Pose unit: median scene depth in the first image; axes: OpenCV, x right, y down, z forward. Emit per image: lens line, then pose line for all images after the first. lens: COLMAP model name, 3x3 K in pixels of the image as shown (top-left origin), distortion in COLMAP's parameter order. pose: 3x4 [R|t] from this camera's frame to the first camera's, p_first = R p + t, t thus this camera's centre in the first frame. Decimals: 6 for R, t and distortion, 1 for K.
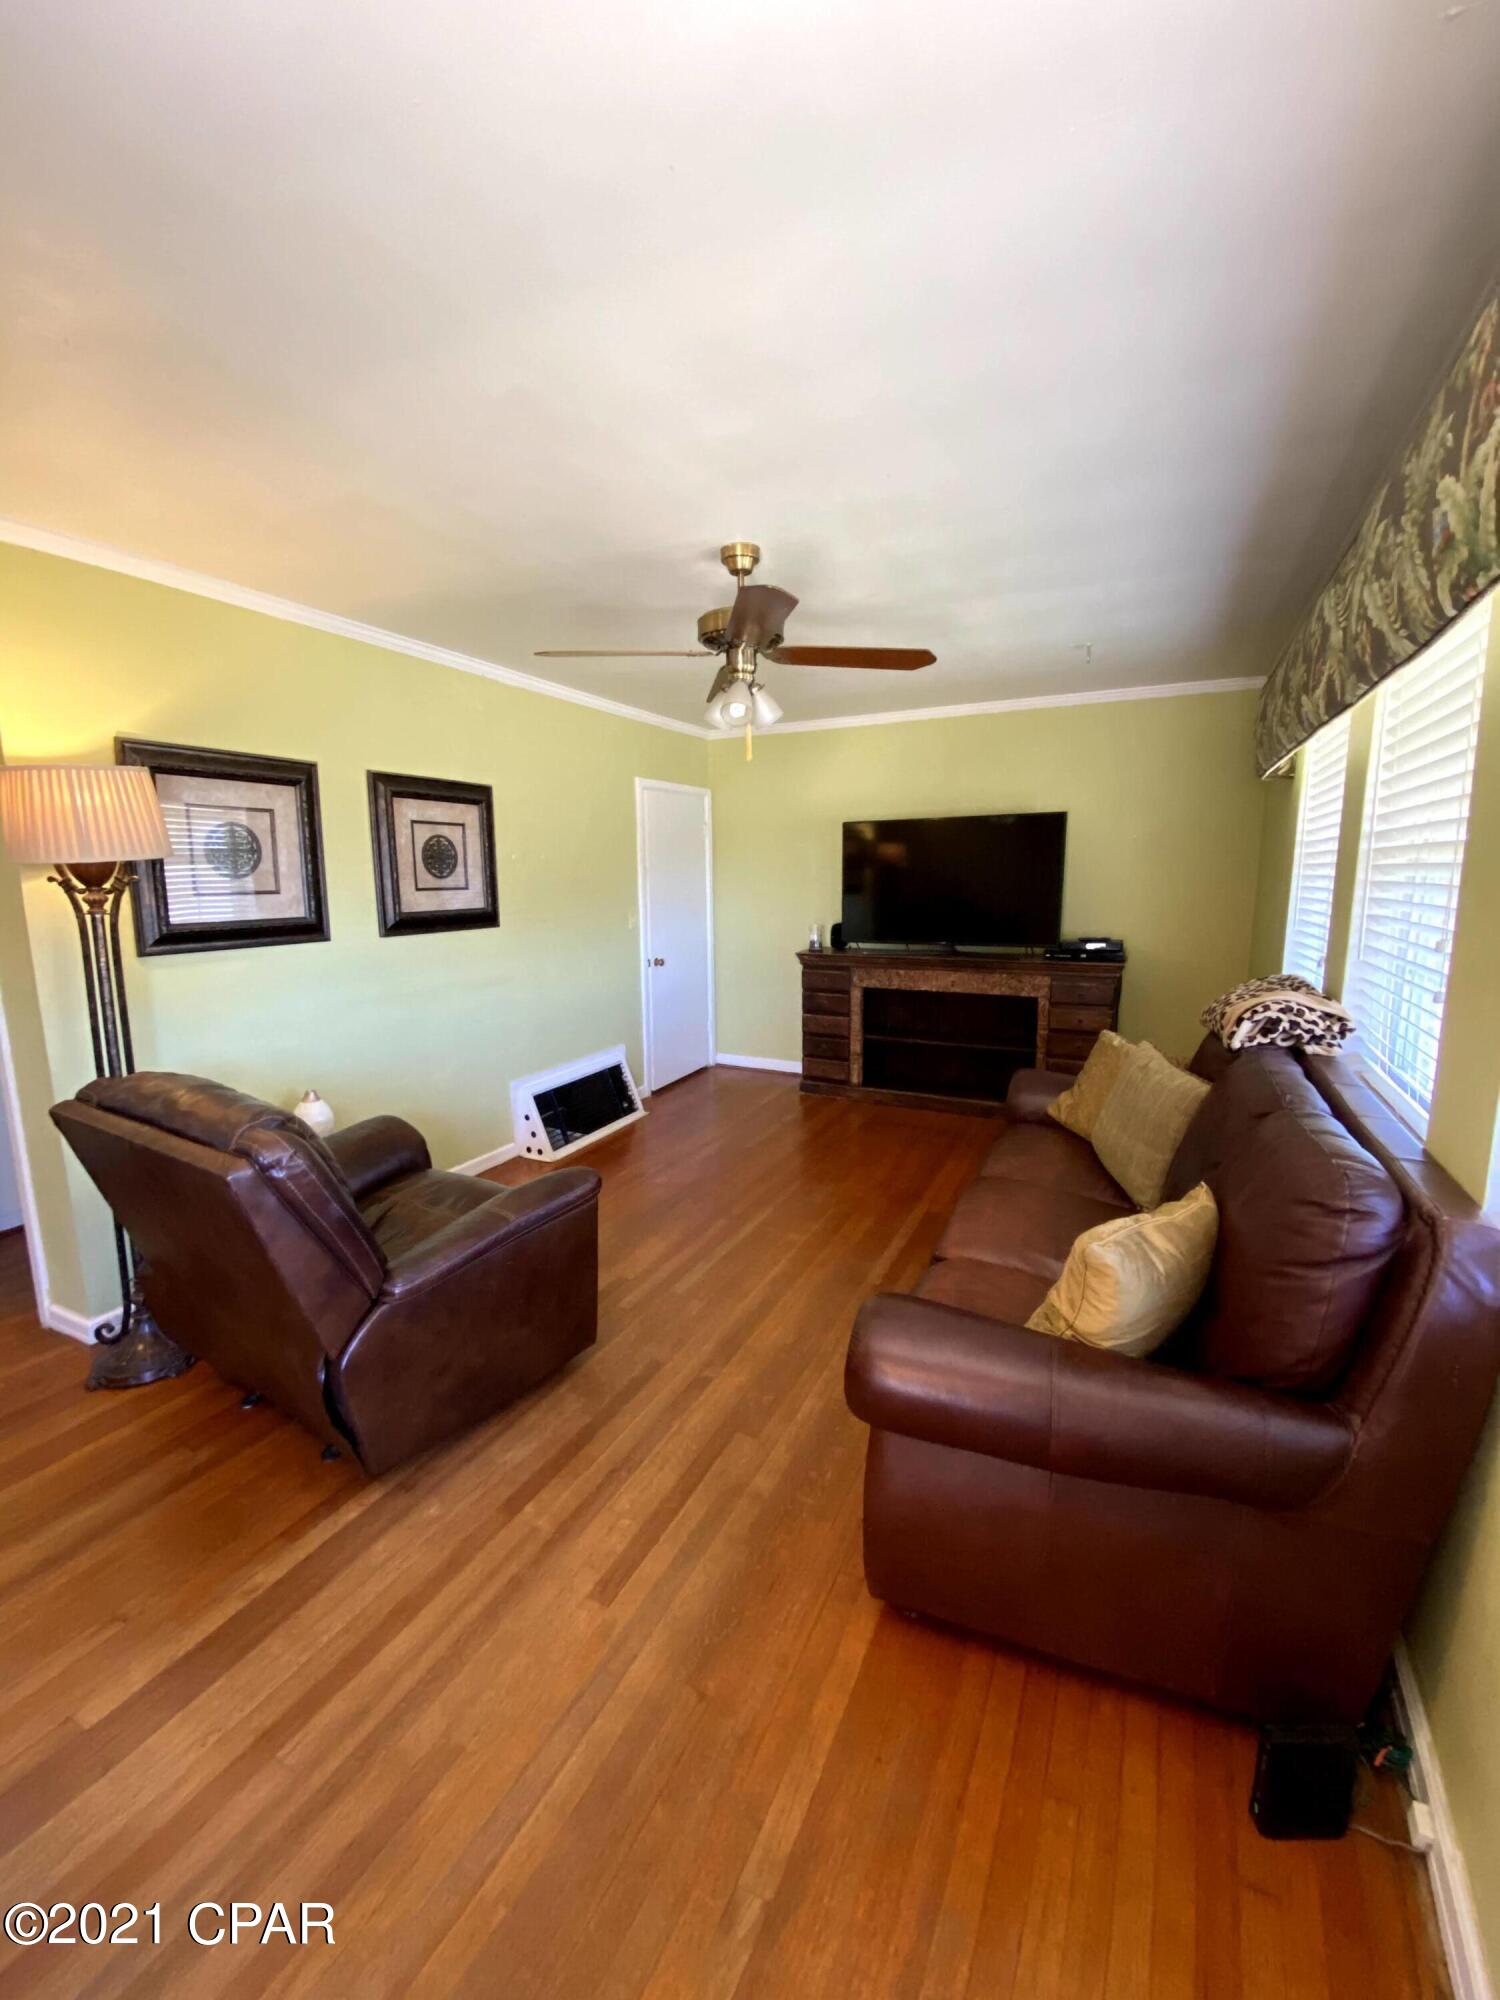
lens RADIAL K [[821.3, 0, 750.0], [0, 821.3, 1000.0], [0, 0, 1]] dist [0.001556, -0.000011]
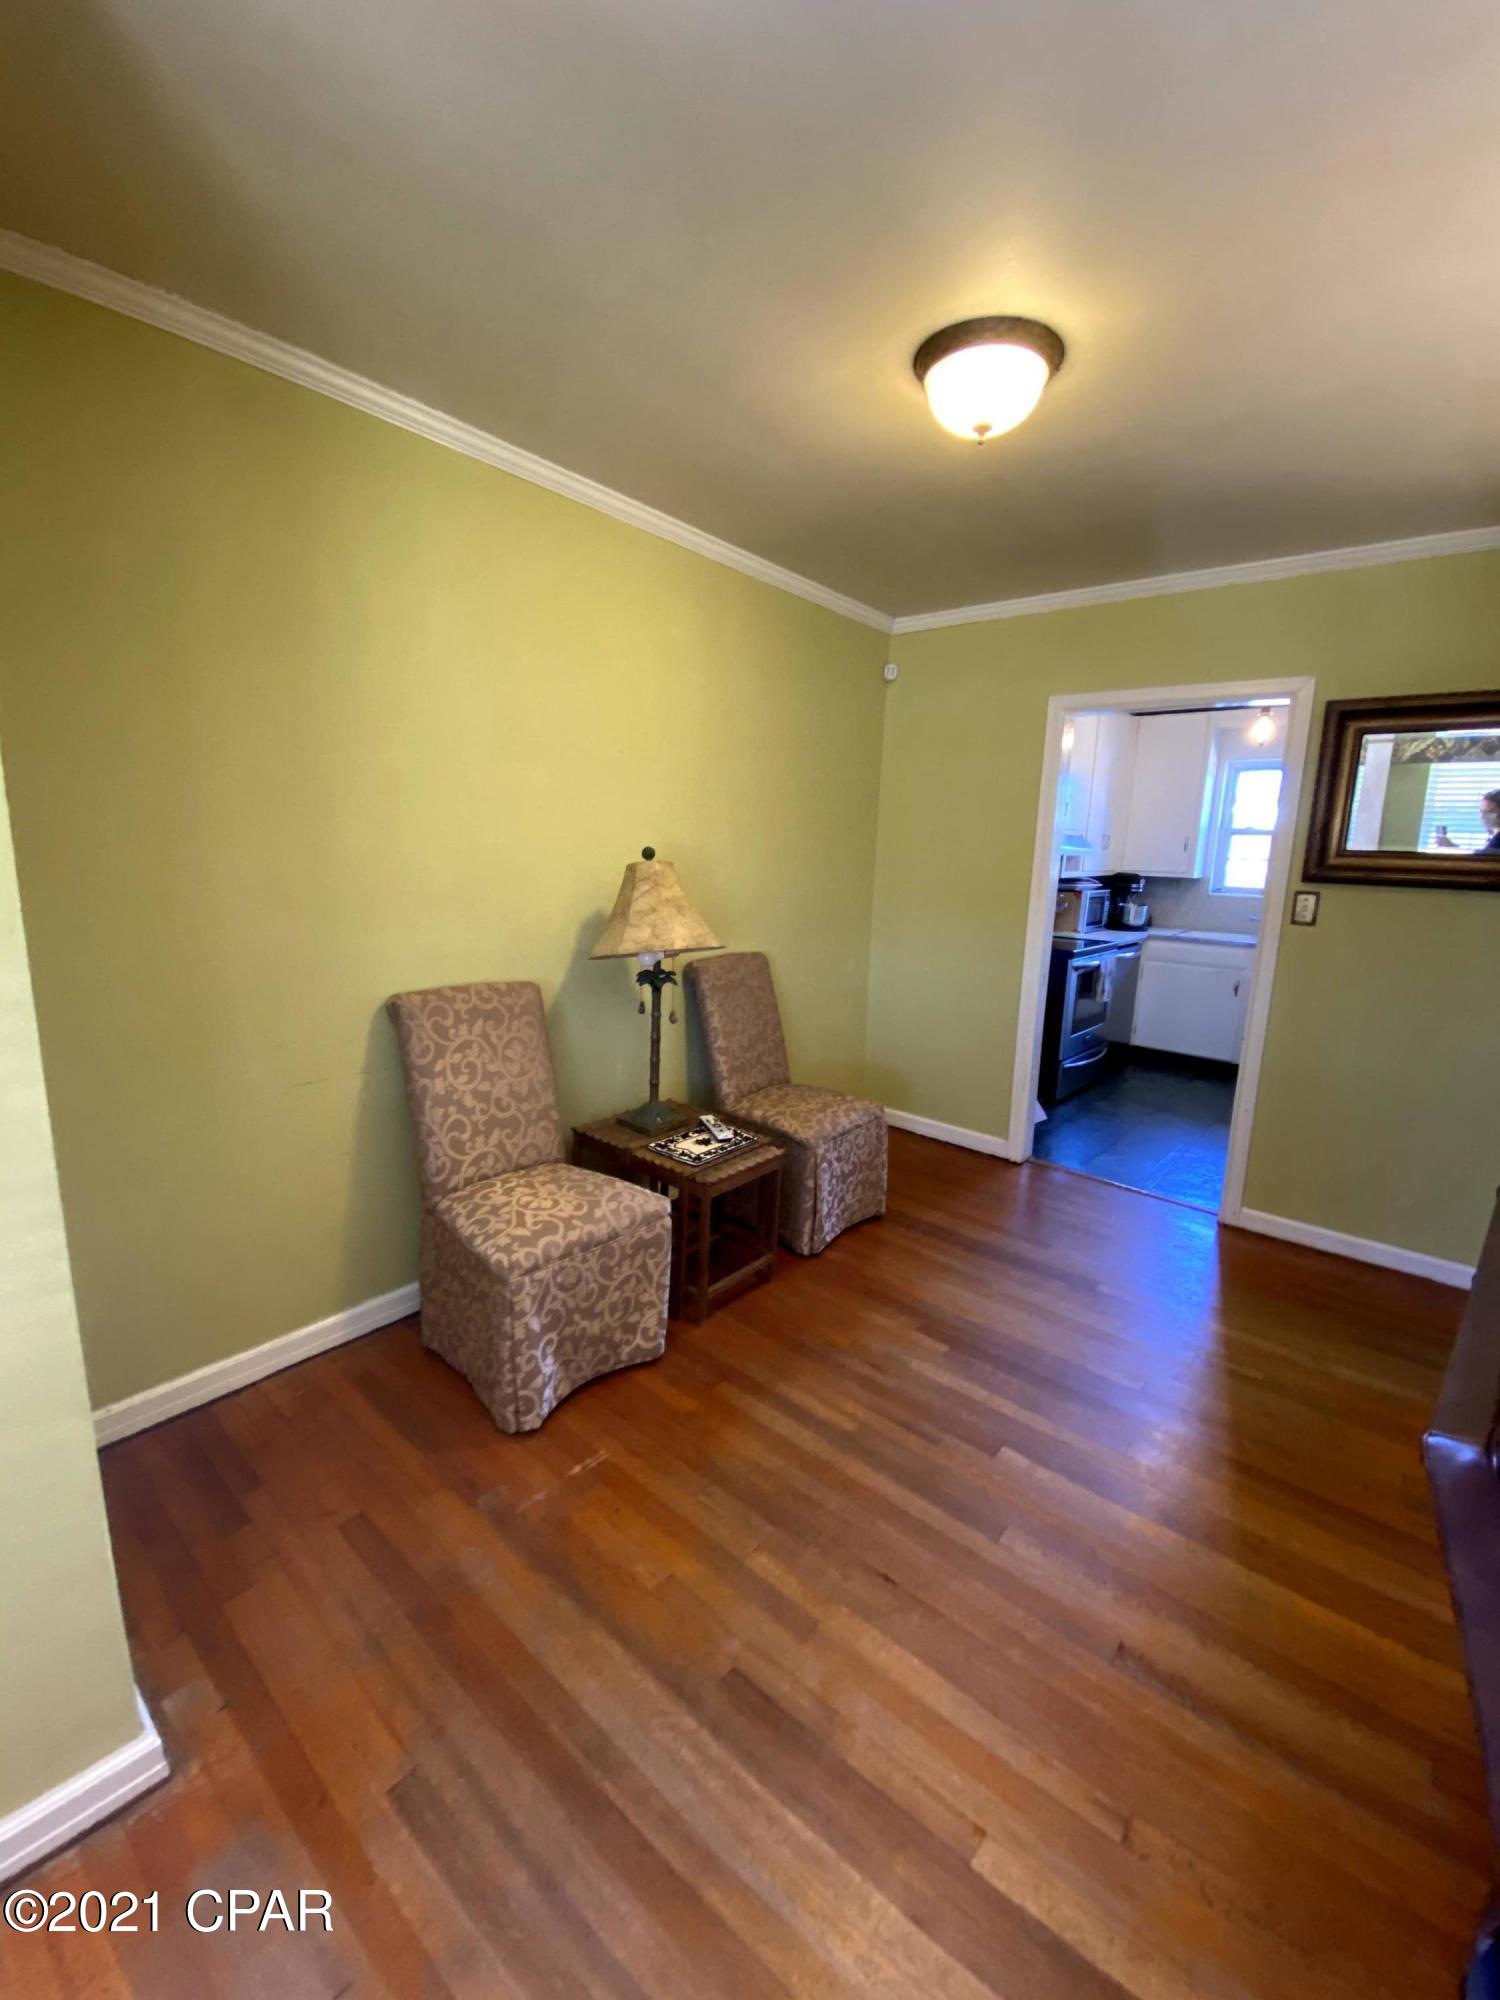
lens RADIAL K [[821.3, 0, 750.0], [0, 821.3, 1000.0], [0, 0, 1]] dist [0.001556, -0.000011]
pose [[-0.241271, 0.169582, -0.955526, -0.060927], [-0.204176, 0.953705, 0.220814, -0.023378], [0.948736, 0.248372, -0.195477, 0.352764]]
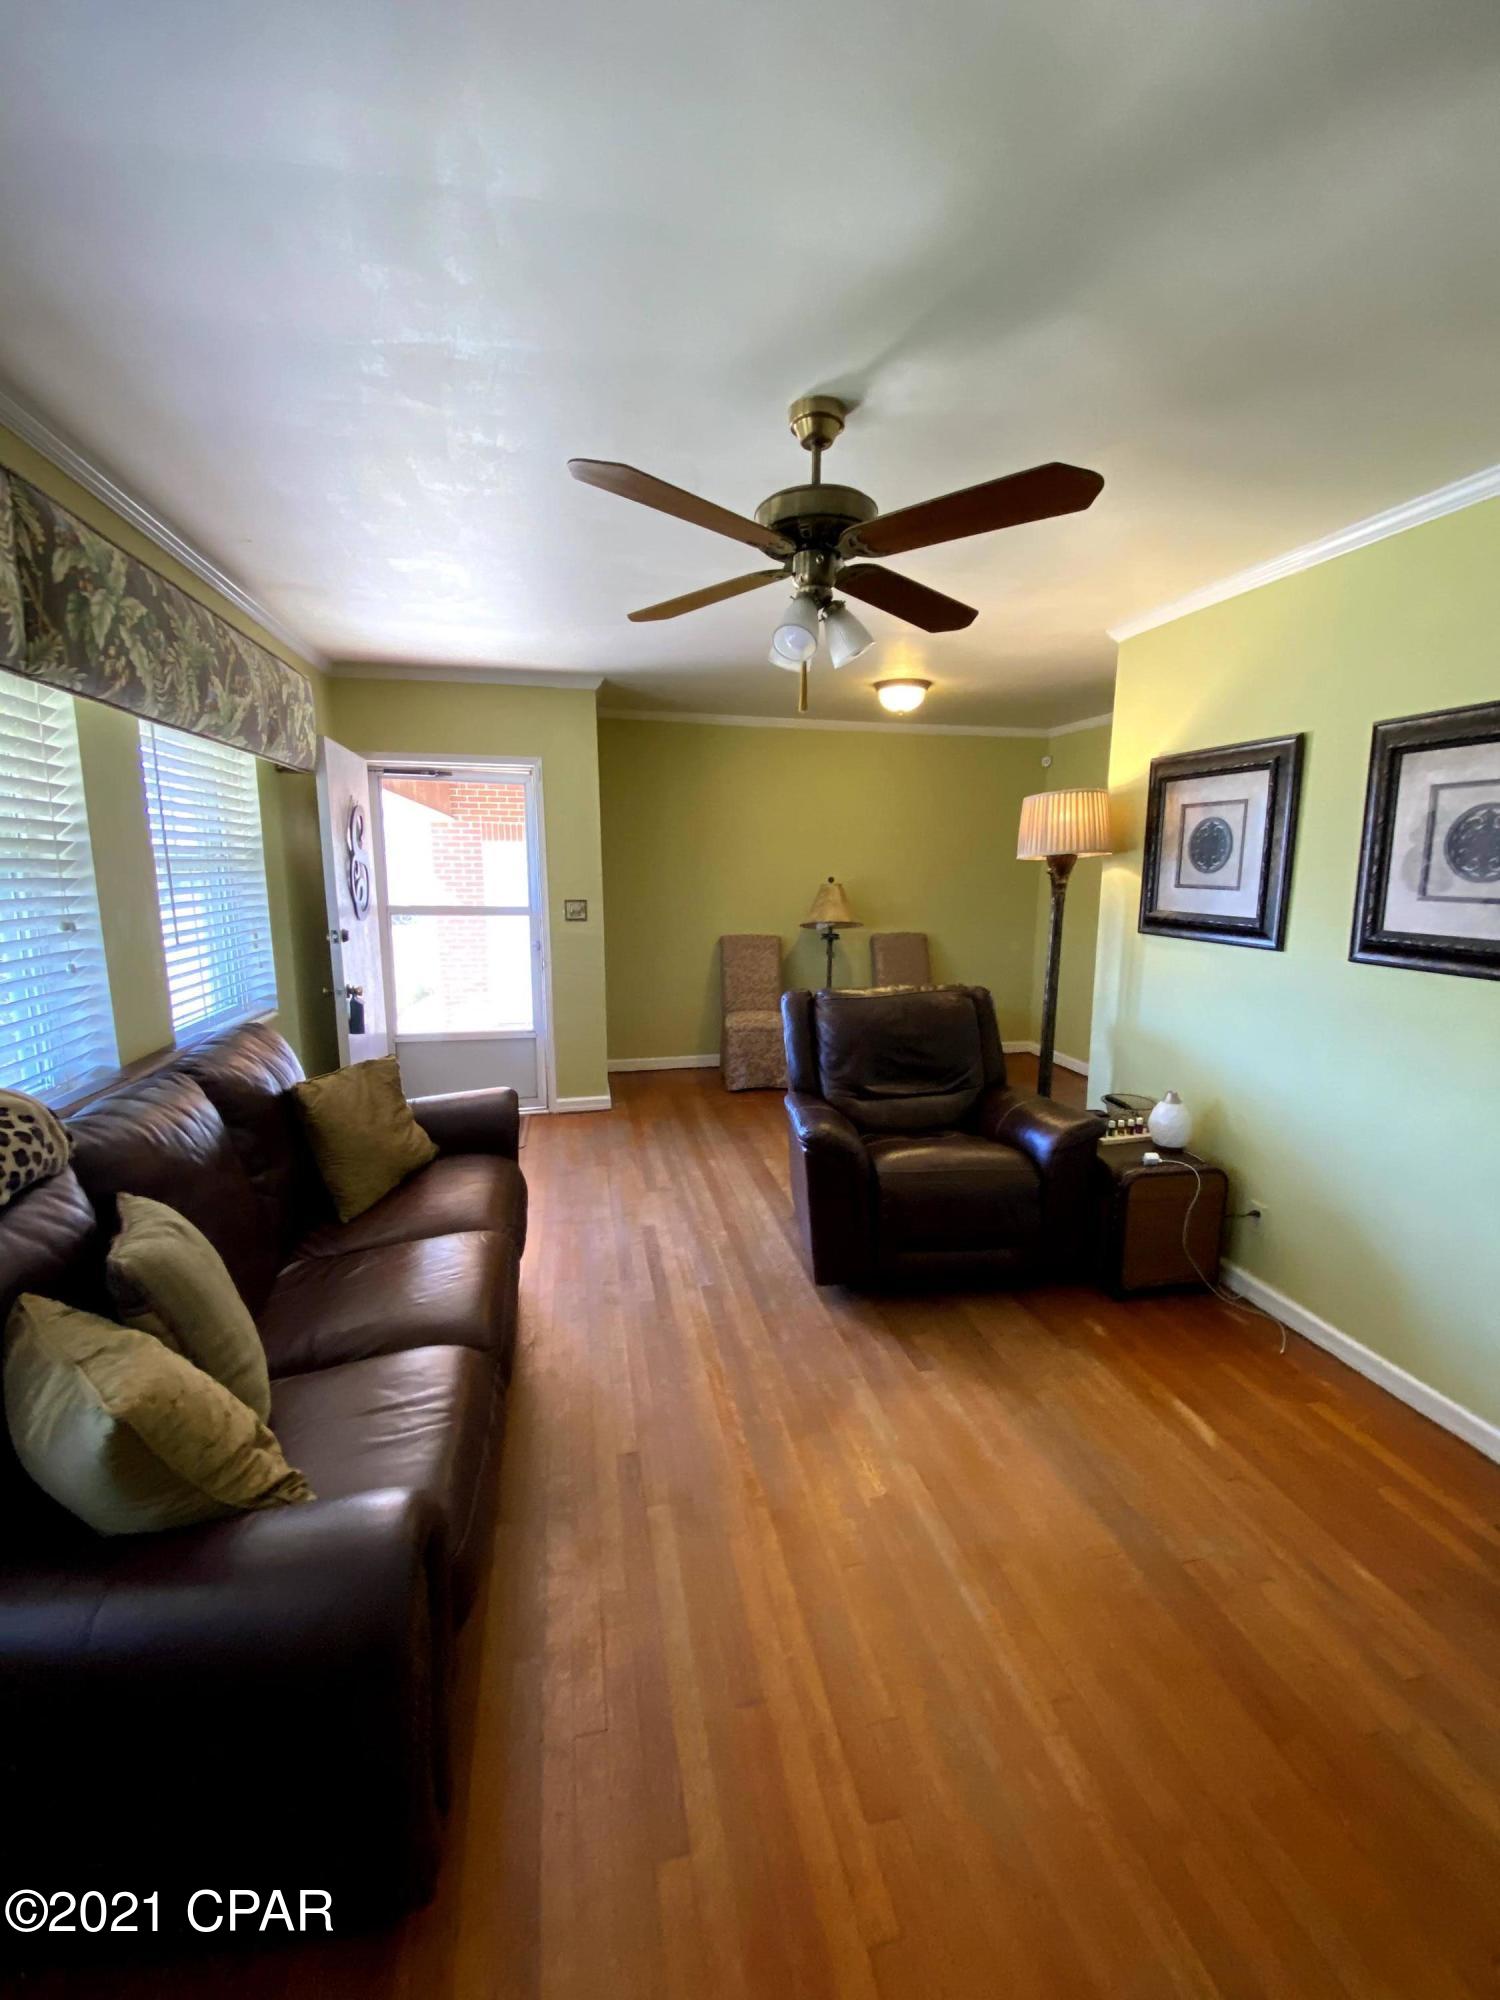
lens RADIAL K [[821.3, 0, 750.0], [0, 821.3, 1000.0], [0, 0, 1]] dist [0.001556, -0.000011]
pose [[-0.783148, 0.096313, -0.614332, 0.441110], [-0.109996, 0.950898, 0.289300, -0.217074], [0.612030, 0.294139, -0.734099, 1.370708]]
